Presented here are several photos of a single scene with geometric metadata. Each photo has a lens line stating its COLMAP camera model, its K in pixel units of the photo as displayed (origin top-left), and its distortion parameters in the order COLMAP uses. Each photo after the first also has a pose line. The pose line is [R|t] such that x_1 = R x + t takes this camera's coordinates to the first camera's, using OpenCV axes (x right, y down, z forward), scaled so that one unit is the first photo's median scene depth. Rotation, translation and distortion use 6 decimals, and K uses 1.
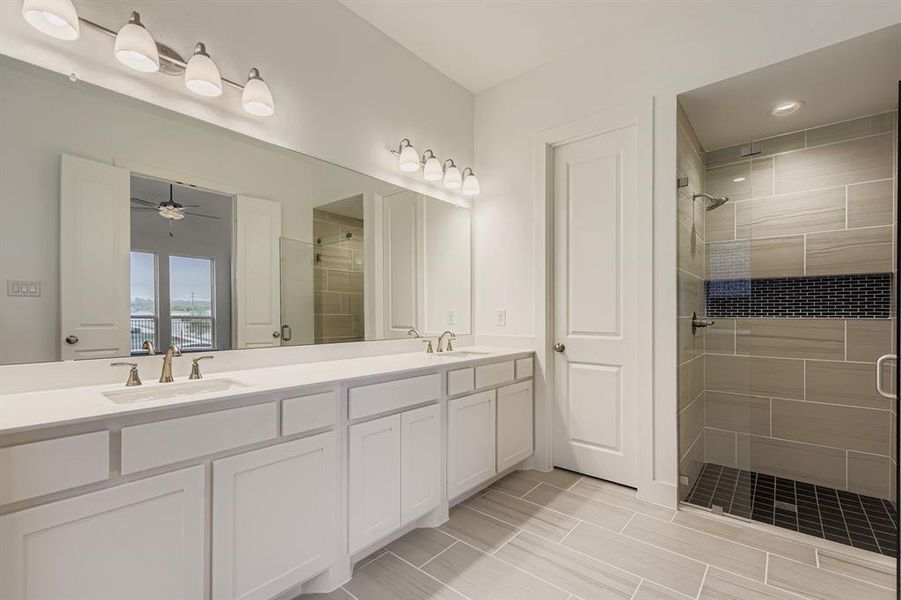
lens RADIAL K [[385.3, 0, 449.3], [0, 385.3, 318.7], [0, 0, 1]] dist [0.001569, 0.000608]
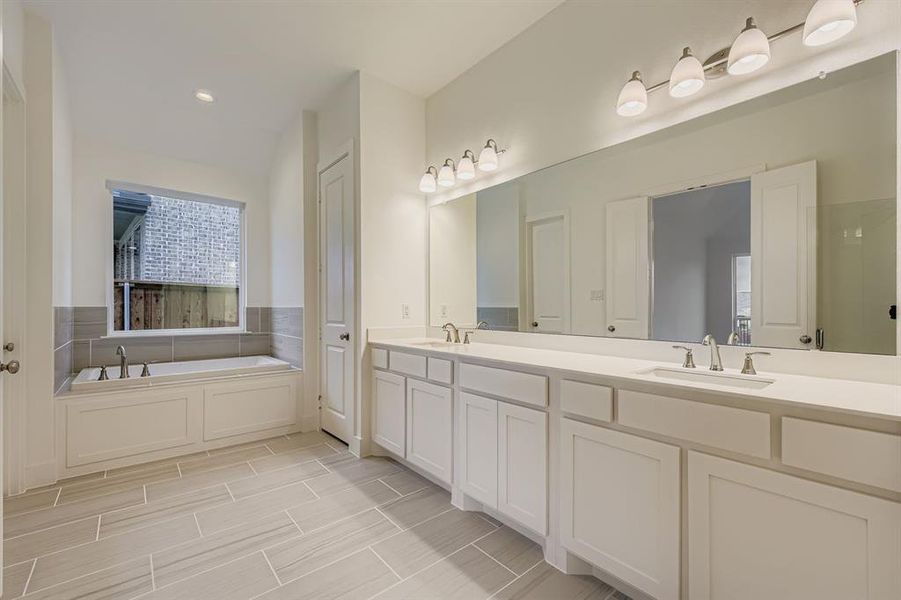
lens RADIAL K [[361.1, 0, 450.1], [0, 361.1, 310.3], [0, 0, 1]] dist [0.022291, -0.007244]
pose [[-0.135029, 0.007055, -0.990816, 0.706444], [-0.006407, 0.999948, 0.007994, -0.007490], [0.990821, 0.007427, -0.134977, 0.814429]]
